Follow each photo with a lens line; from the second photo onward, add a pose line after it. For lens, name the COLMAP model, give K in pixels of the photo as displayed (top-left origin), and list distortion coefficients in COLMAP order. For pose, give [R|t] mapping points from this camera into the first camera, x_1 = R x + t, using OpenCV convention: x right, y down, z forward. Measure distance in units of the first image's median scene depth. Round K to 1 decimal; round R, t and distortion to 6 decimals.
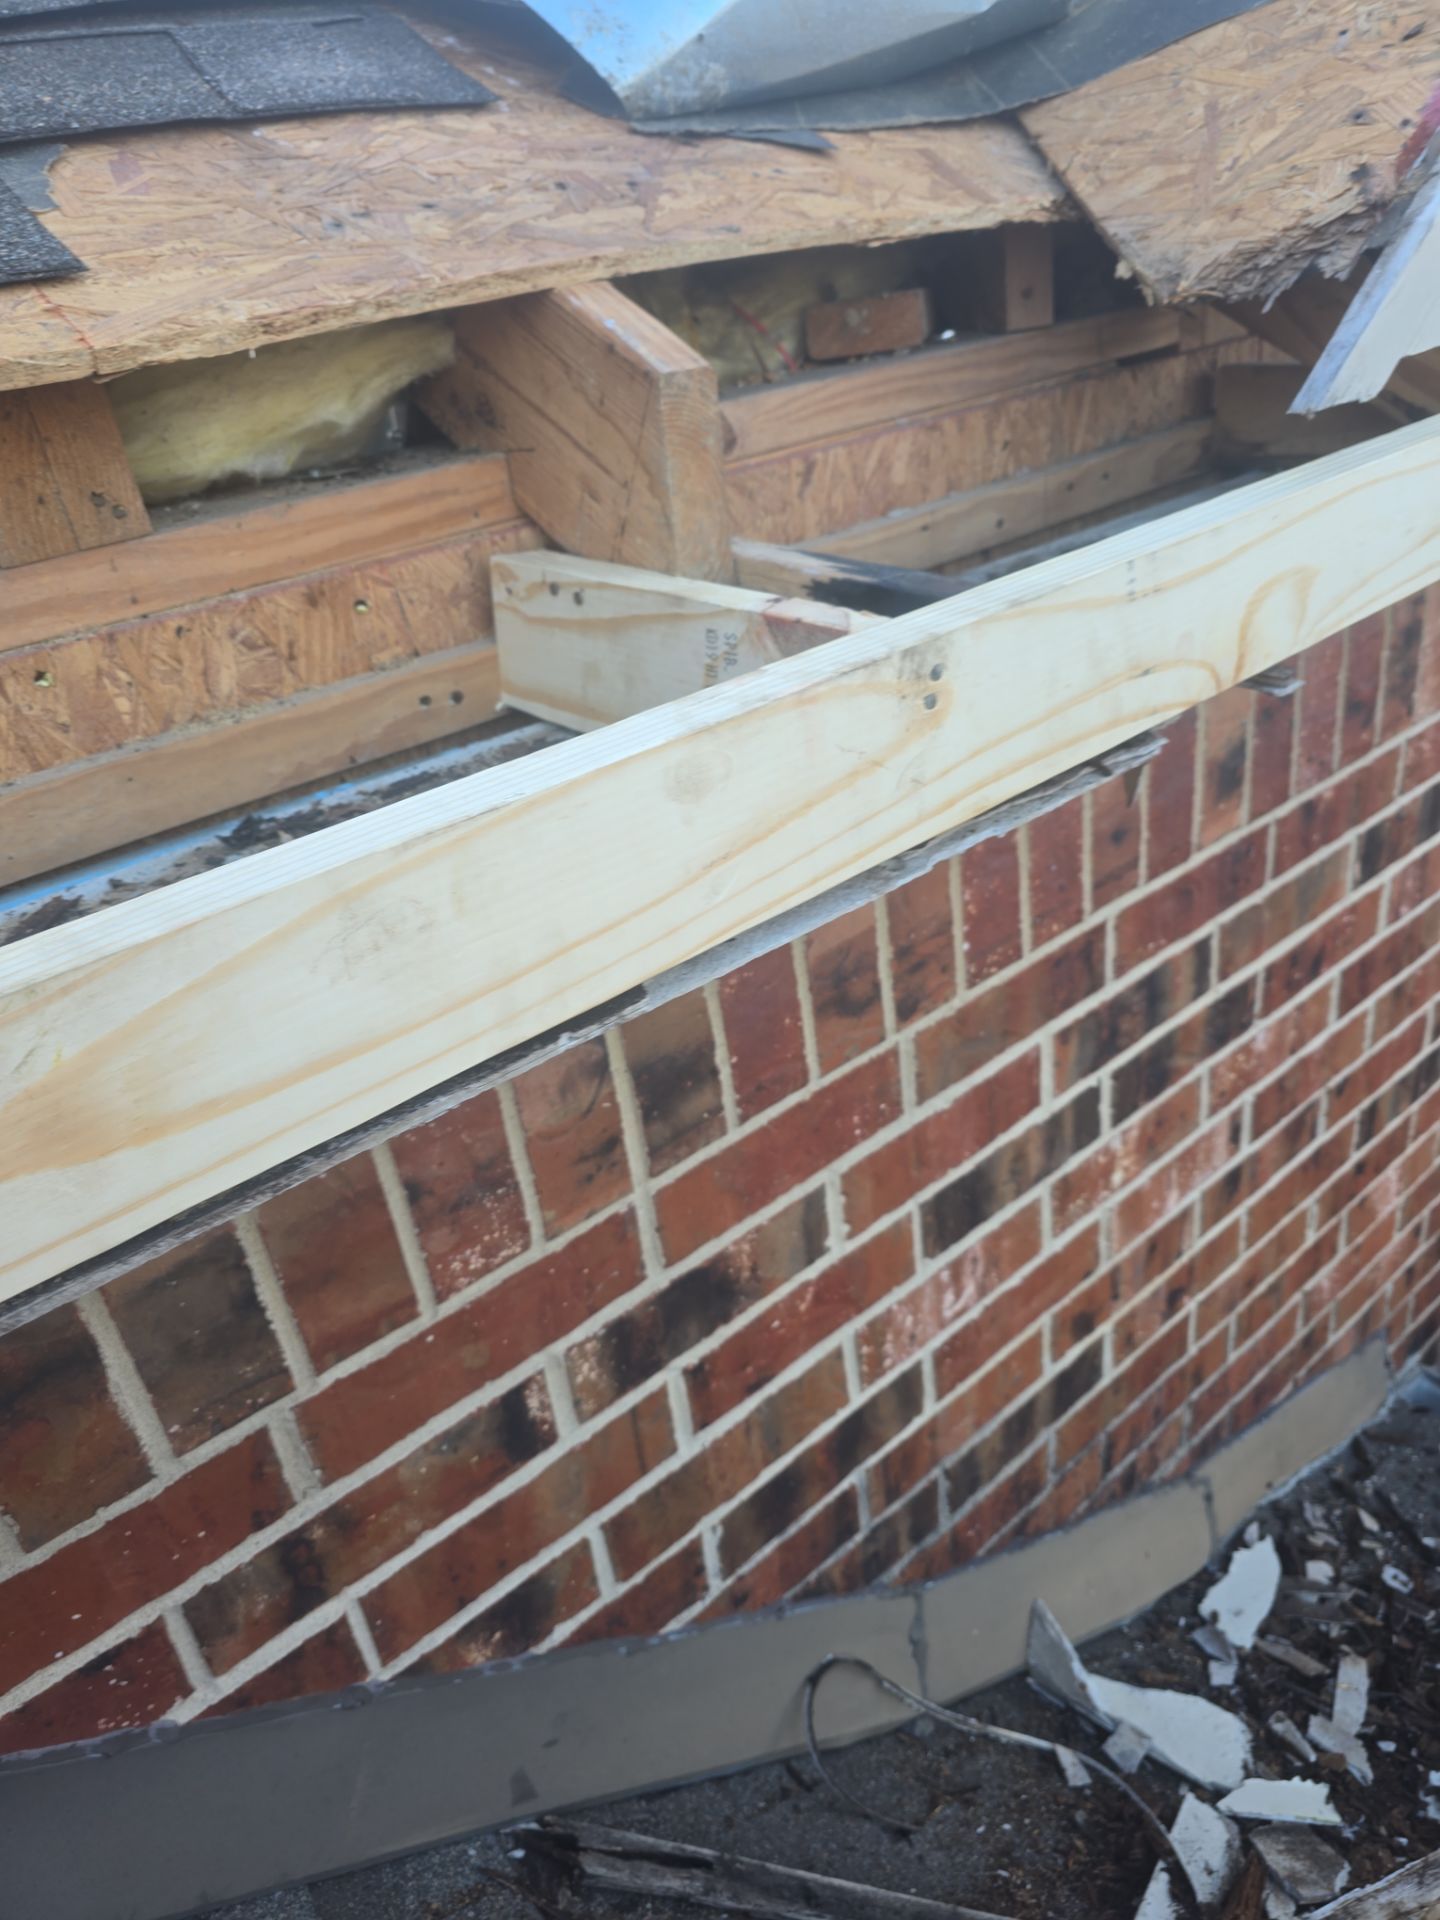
lens RADIAL K [[1322.0, 0, 710.4], [0, 1322.0, 959.2], [0, 0, 1]] dist [0.048241, -0.053488]
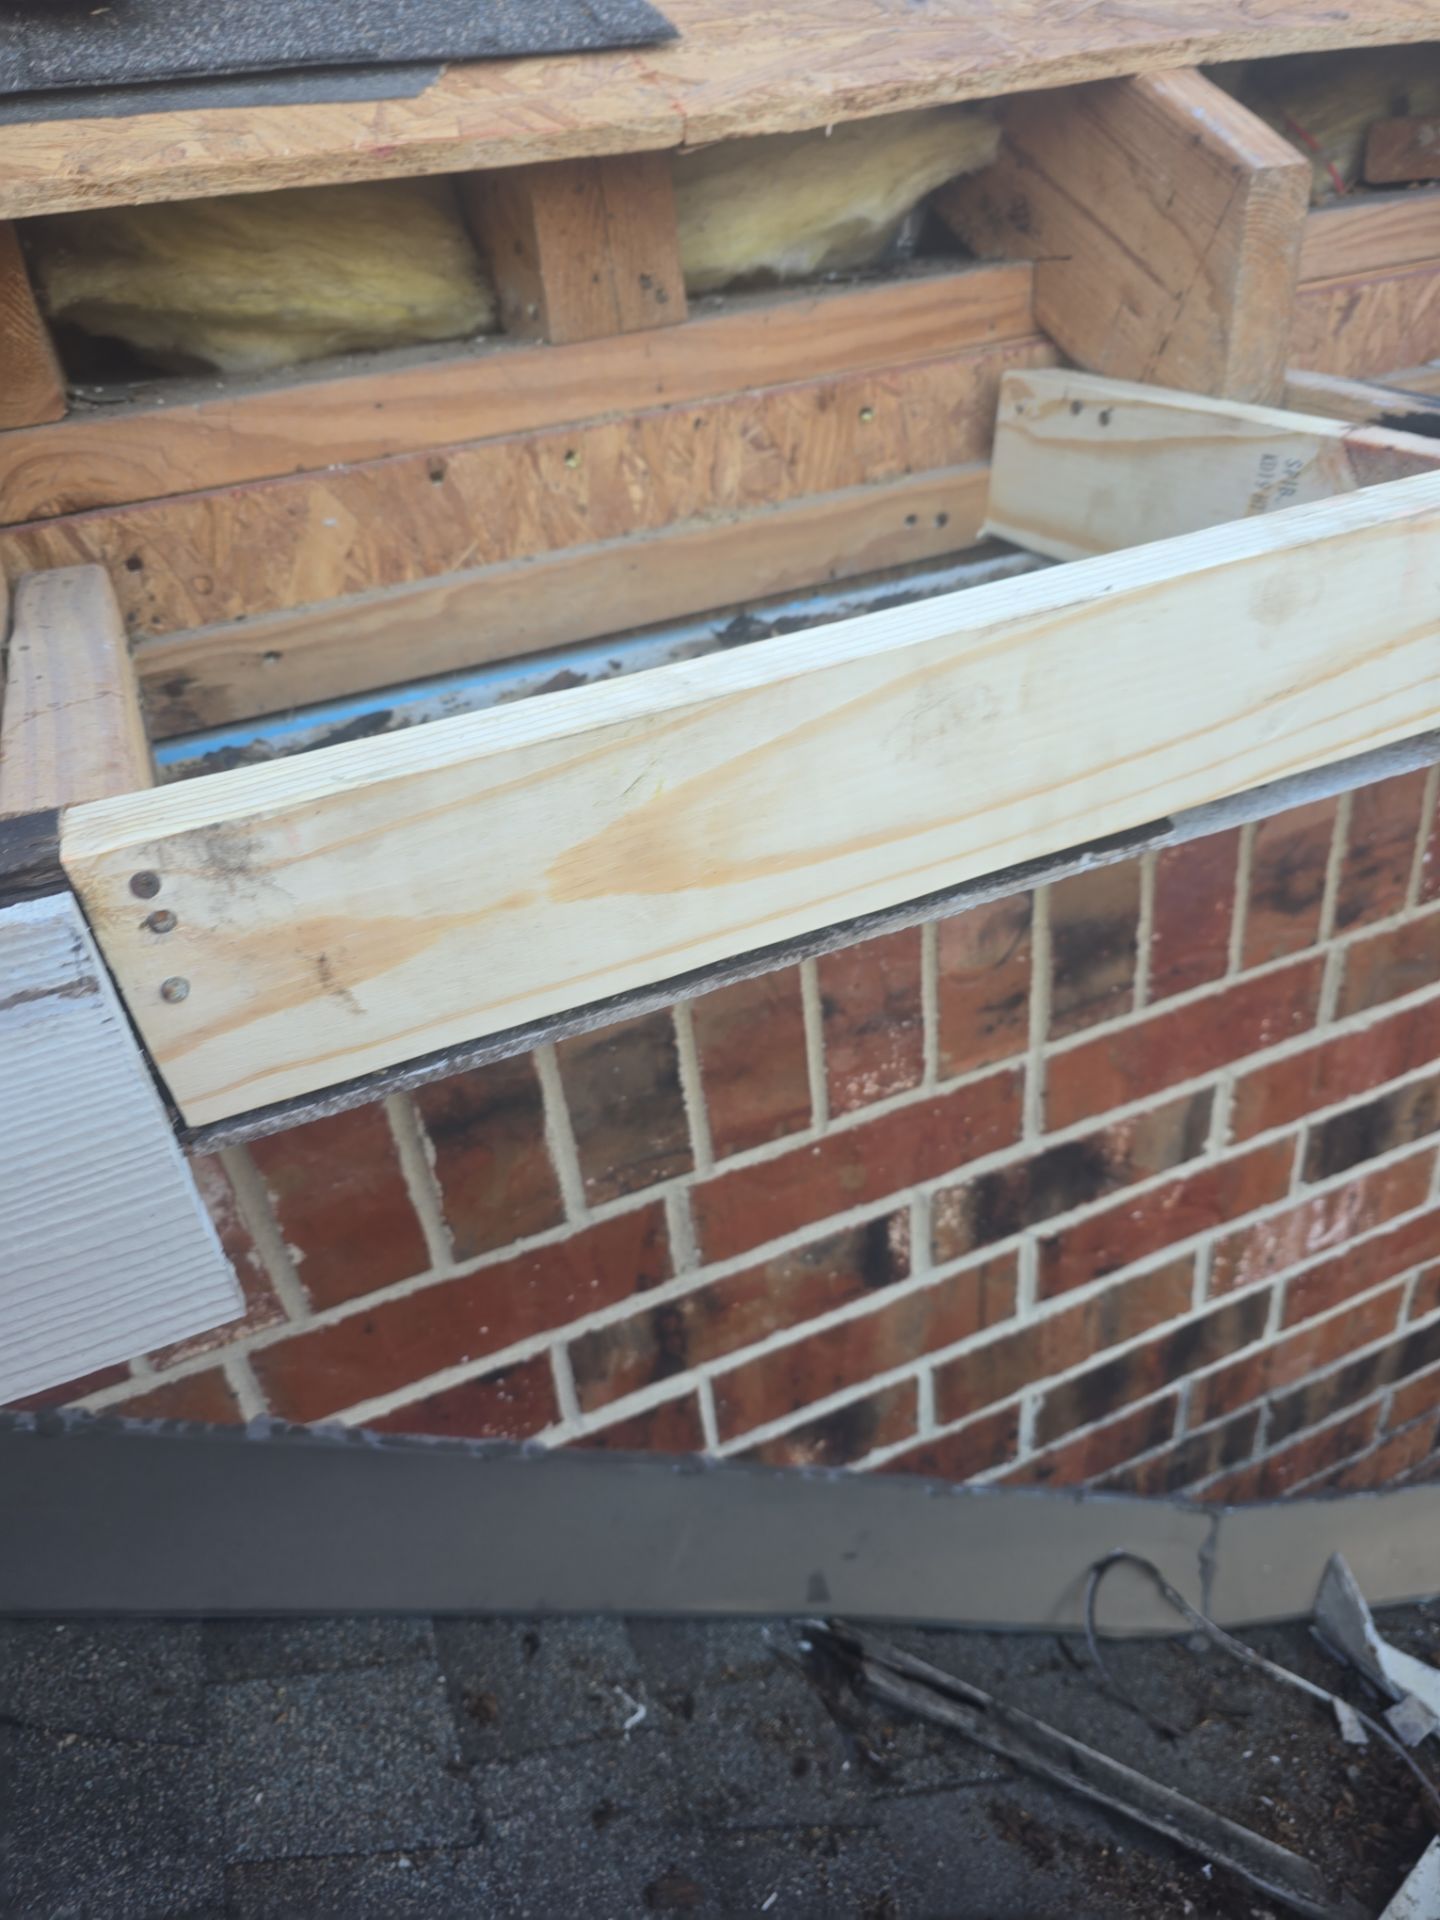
lens RADIAL K [[1322.0, 0, 710.4], [0, 1322.0, 959.2], [0, 0, 1]] dist [0.048241, -0.053488]
pose [[0.964343, 0.160996, -0.210056, -0.077692], [-0.142207, 0.984591, 0.101775, 0.035438], [0.223204, -0.068275, 0.972378, -0.006739]]
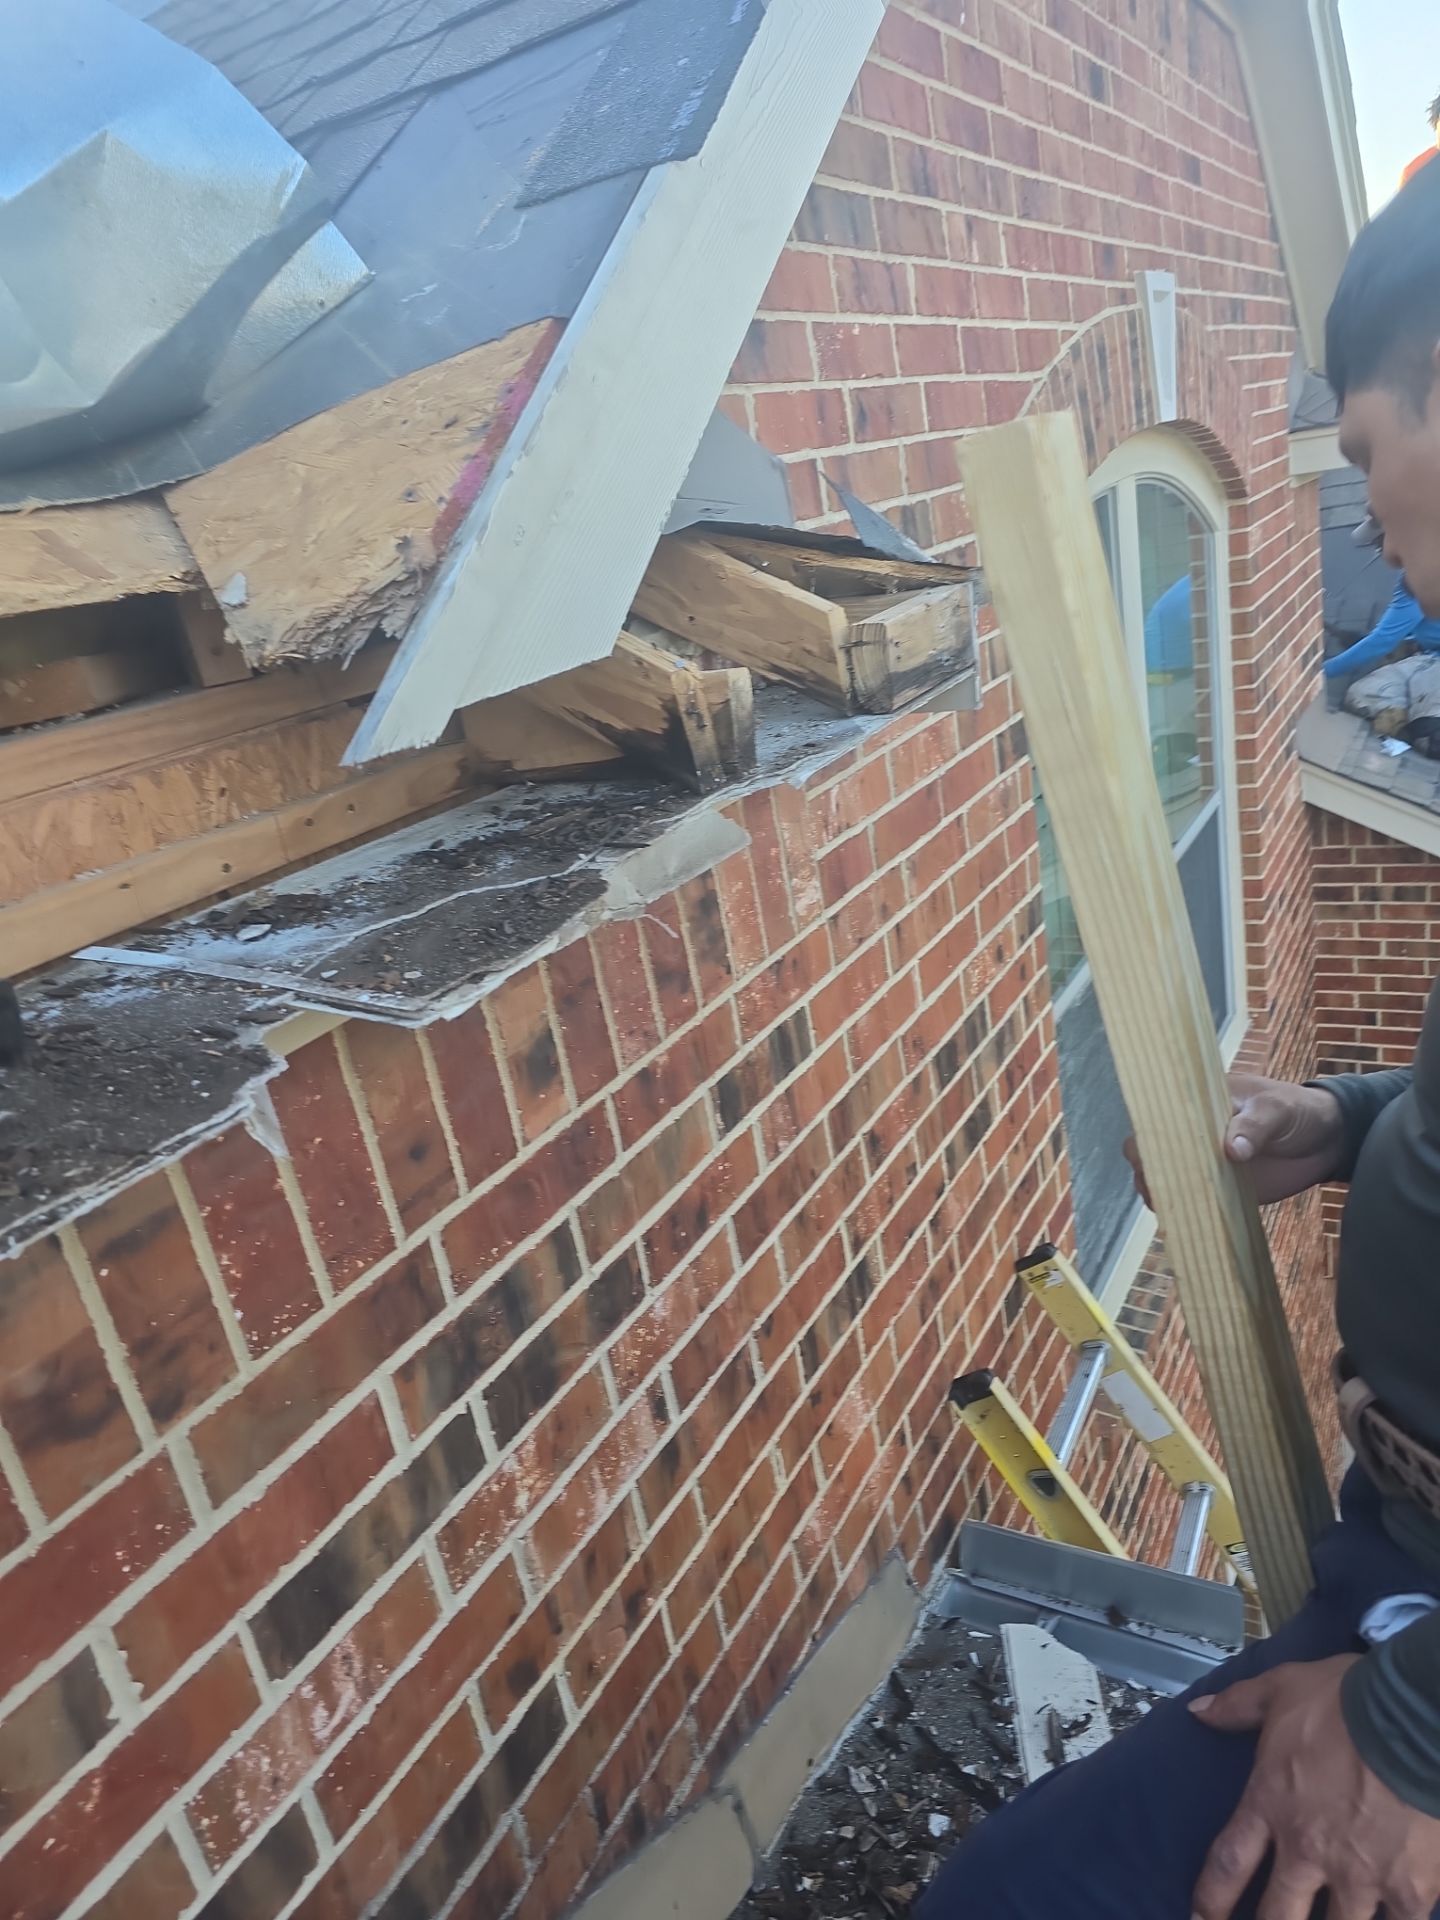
lens RADIAL K [[1287.3, 0, 715.6], [0, 1287.3, 942.8], [0, 0, 1]] dist [0.065065, -0.061161]
pose [[0.943600, -0.142080, 0.299053, 0.271693], [0.200649, 0.963875, -0.175170, -0.033546], [-0.263362, 0.225295, 0.938021, 0.017690]]
